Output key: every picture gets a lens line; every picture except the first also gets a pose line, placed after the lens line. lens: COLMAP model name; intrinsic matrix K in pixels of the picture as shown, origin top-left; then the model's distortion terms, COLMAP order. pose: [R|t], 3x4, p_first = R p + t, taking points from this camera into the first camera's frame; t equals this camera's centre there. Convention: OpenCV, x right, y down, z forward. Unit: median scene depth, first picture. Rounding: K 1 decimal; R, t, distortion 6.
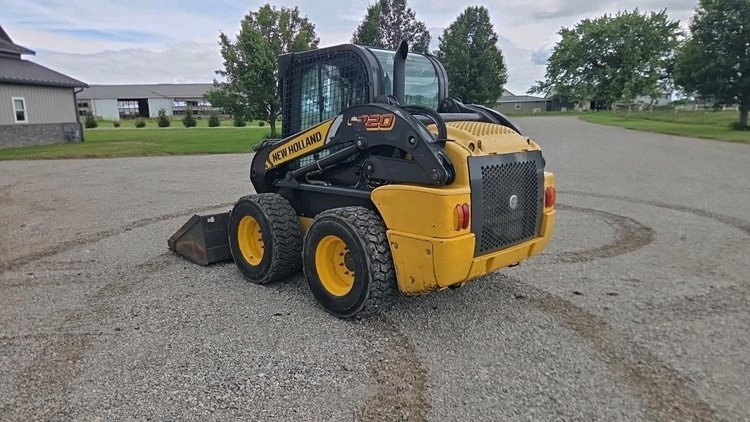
lens RADIAL K [[503.3, 0, 375.0], [0, 503.3, 211.0], [0, 0, 1]] dist [0.064141, -0.052578]
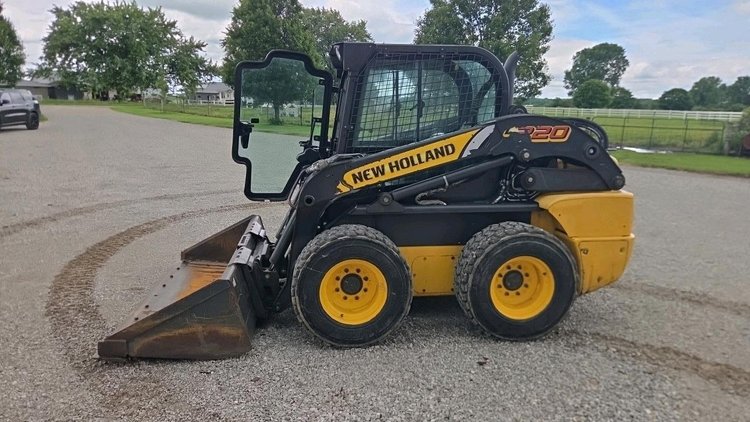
lens RADIAL K [[499.3, 0, 366.0], [0, 499.3, 211.0], [0, 0, 1]] dist [0.085545, -0.082452]
pose [[0.598749, -0.136938, 0.789143, -0.099564], [0.121252, 0.989417, 0.079693, -0.014438], [-0.791705, 0.047970, 0.609017, 0.066812]]
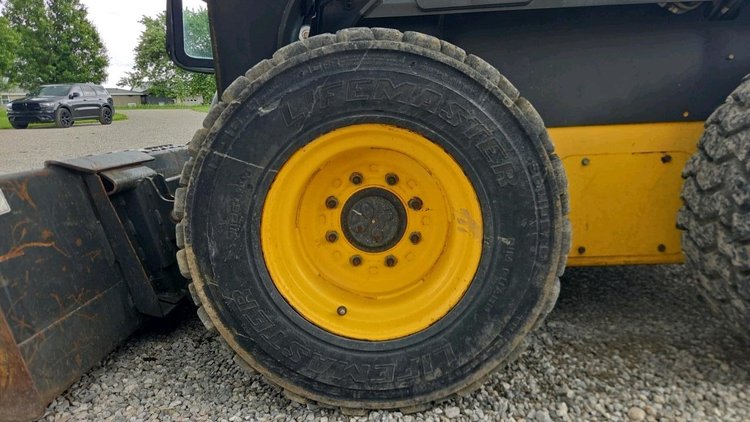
lens RADIAL K [[503.3, 0, 375.0], [0, 503.3, 211.0], [0, 0, 1]] dist [0.064141, -0.052578]
pose [[0.707360, -0.142399, 0.692361, -0.049762], [0.147013, 0.987716, 0.052948, 0.004545], [-0.691396, 0.064332, 0.719606, 0.104551]]
